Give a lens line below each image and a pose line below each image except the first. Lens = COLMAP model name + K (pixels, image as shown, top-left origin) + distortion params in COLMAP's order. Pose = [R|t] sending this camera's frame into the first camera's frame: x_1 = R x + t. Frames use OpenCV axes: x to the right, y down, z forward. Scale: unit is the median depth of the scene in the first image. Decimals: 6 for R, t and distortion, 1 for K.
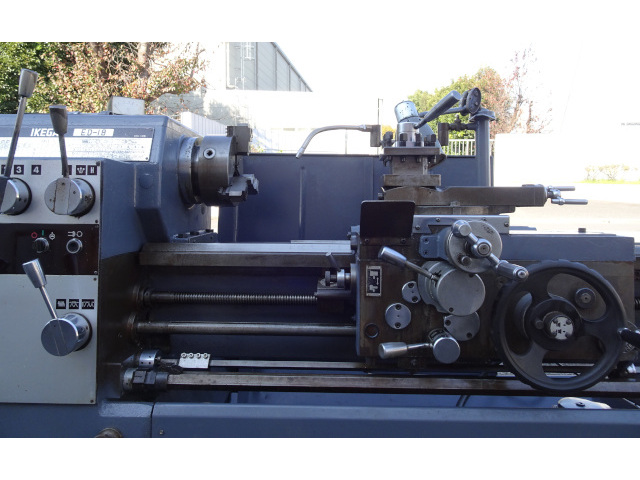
lens RADIAL K [[447.9, 0, 357.6], [0, 447.9, 234.1], [0, 0, 1]] dist [-0.008699, 0.014590]
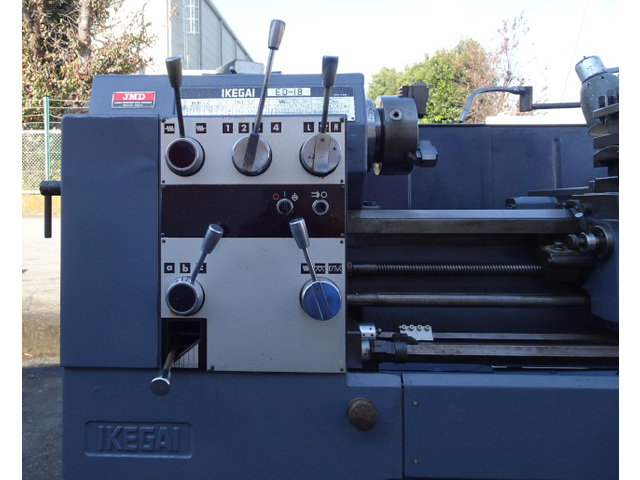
lens RADIAL K [[517.8, 0, 317.1], [0, 517.8, 238.9], [0, 0, 1]] dist [-0.001335, -0.002434]
pose [[0.999580, -0.006454, -0.028240, -0.528984], [0.006778, 0.999912, 0.011392, 0.070437], [0.028164, -0.011579, 0.999536, -0.084907]]
